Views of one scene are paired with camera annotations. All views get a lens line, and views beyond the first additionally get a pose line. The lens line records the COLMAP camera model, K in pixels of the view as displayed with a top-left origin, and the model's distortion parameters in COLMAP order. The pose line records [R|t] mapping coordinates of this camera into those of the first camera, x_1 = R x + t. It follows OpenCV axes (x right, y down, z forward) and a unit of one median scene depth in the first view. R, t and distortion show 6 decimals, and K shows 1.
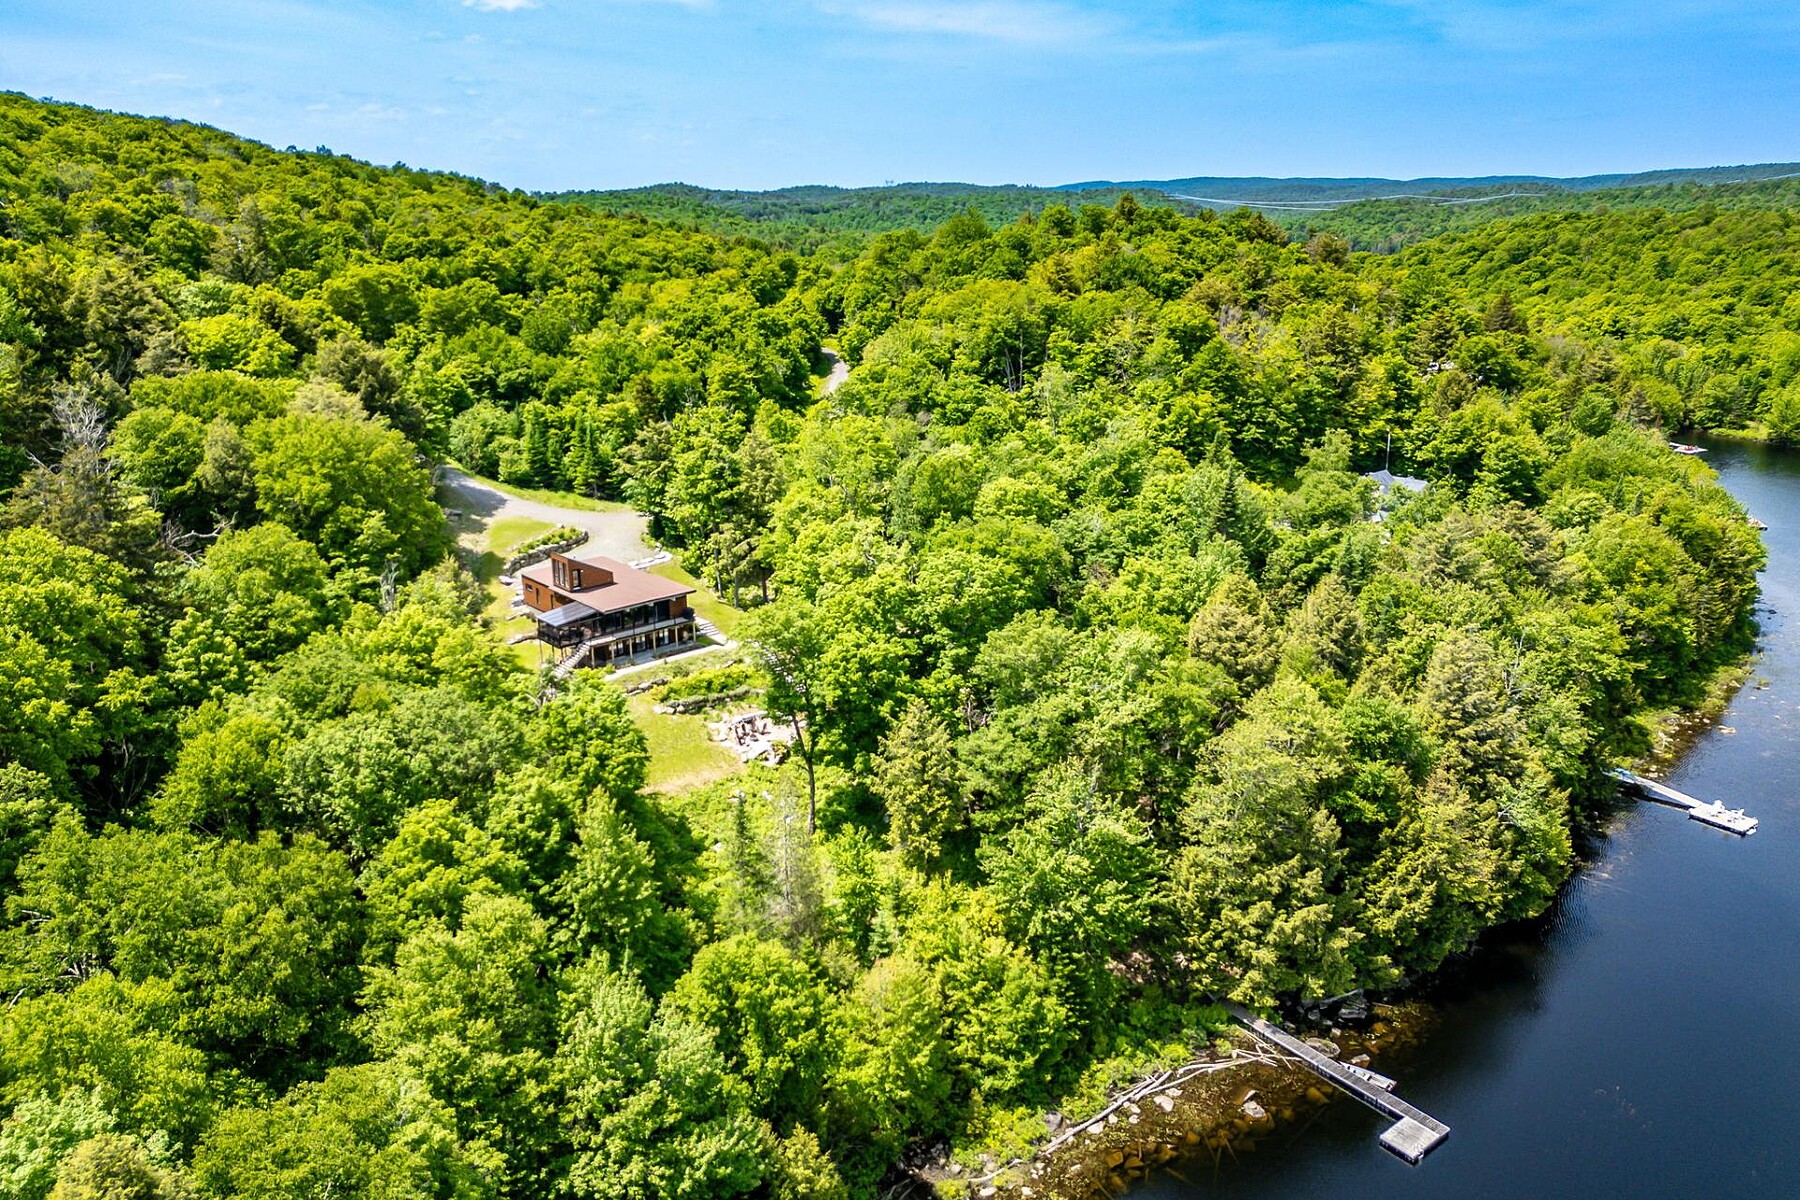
lens RADIAL K [[1300.4, 0, 900.0], [0, 1300.4, 600.0], [0, 0, 1]] dist [0.020378, -0.001644]
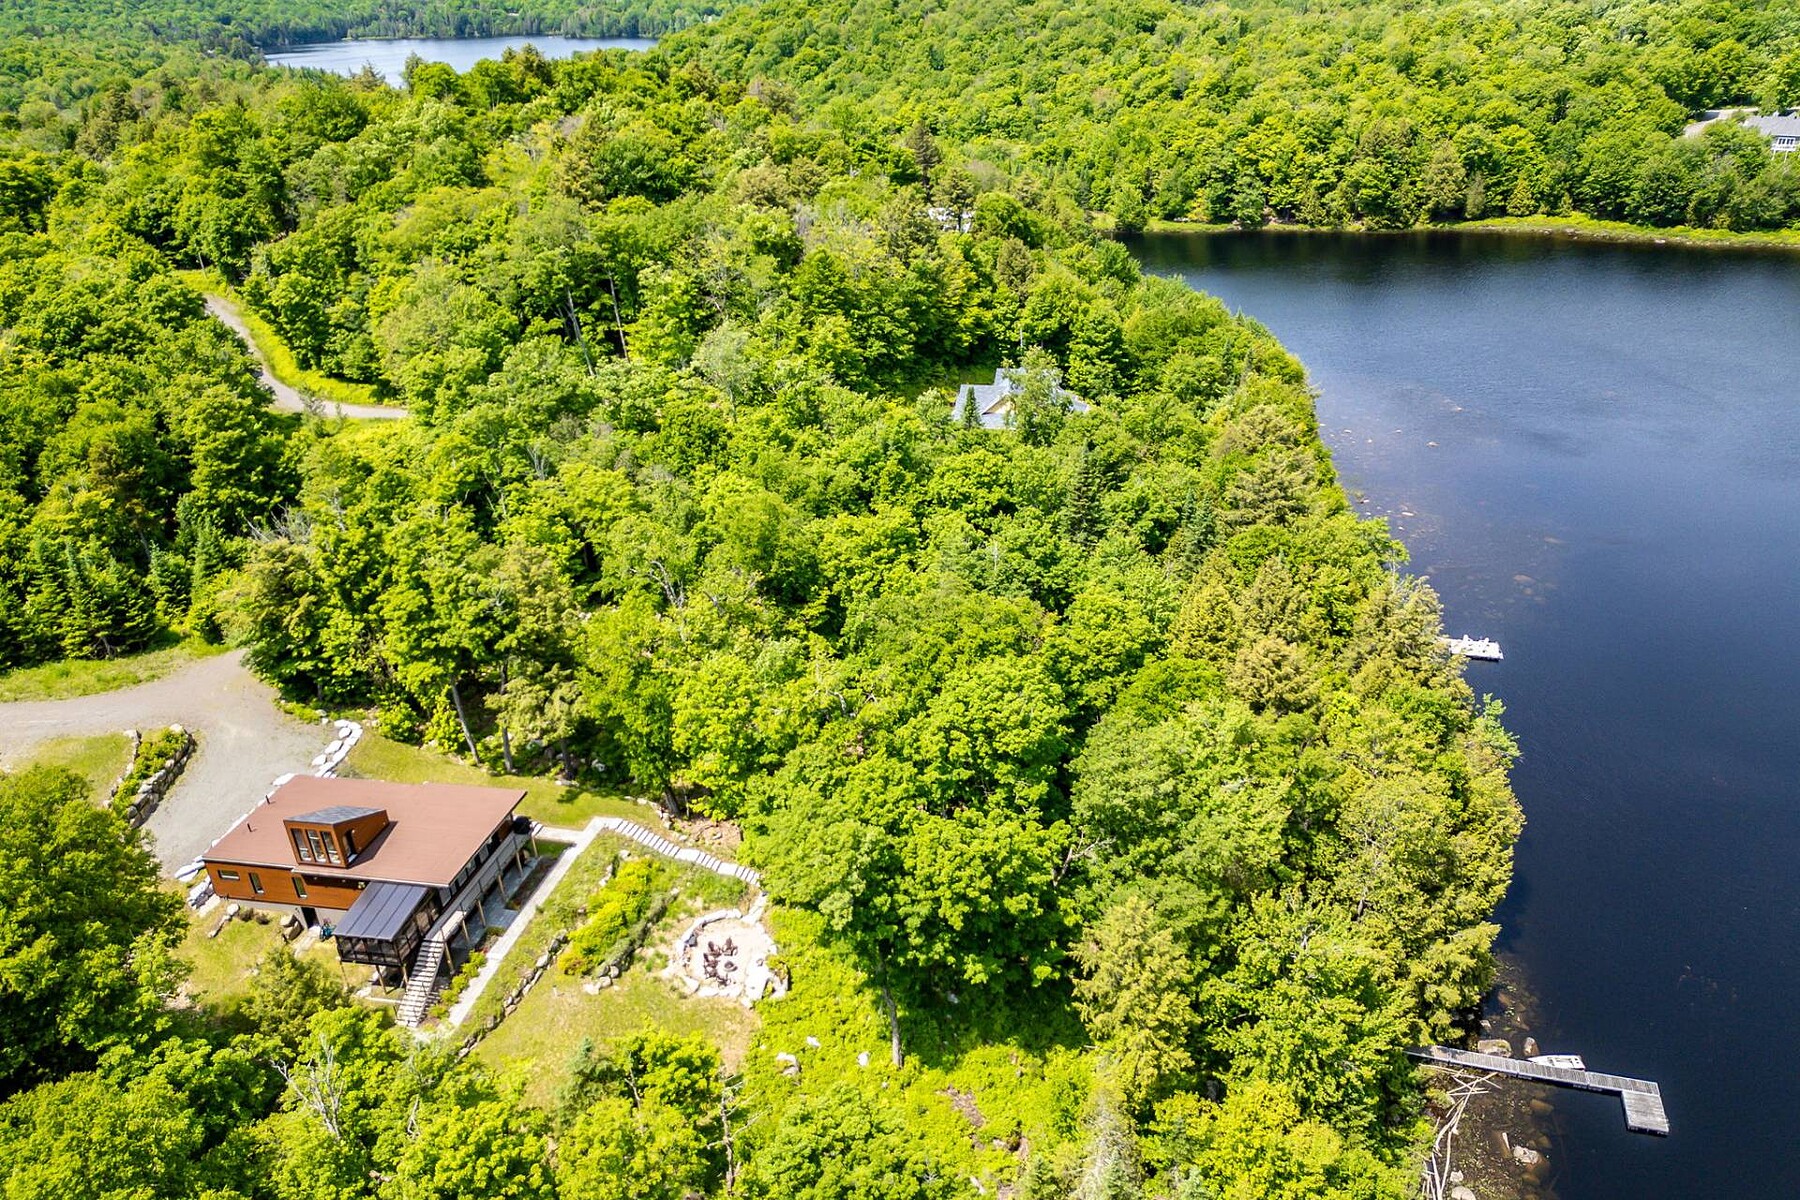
lens RADIAL K [[1300.4, 0, 900.0], [0, 1300.4, 600.0], [0, 0, 1]] dist [0.020378, -0.001644]
pose [[0.798957, -0.299071, 0.521752, -0.285184], [0.211676, 0.951909, 0.221501, -0.187540], [-0.562905, -0.066527, 0.823840, 0.276522]]
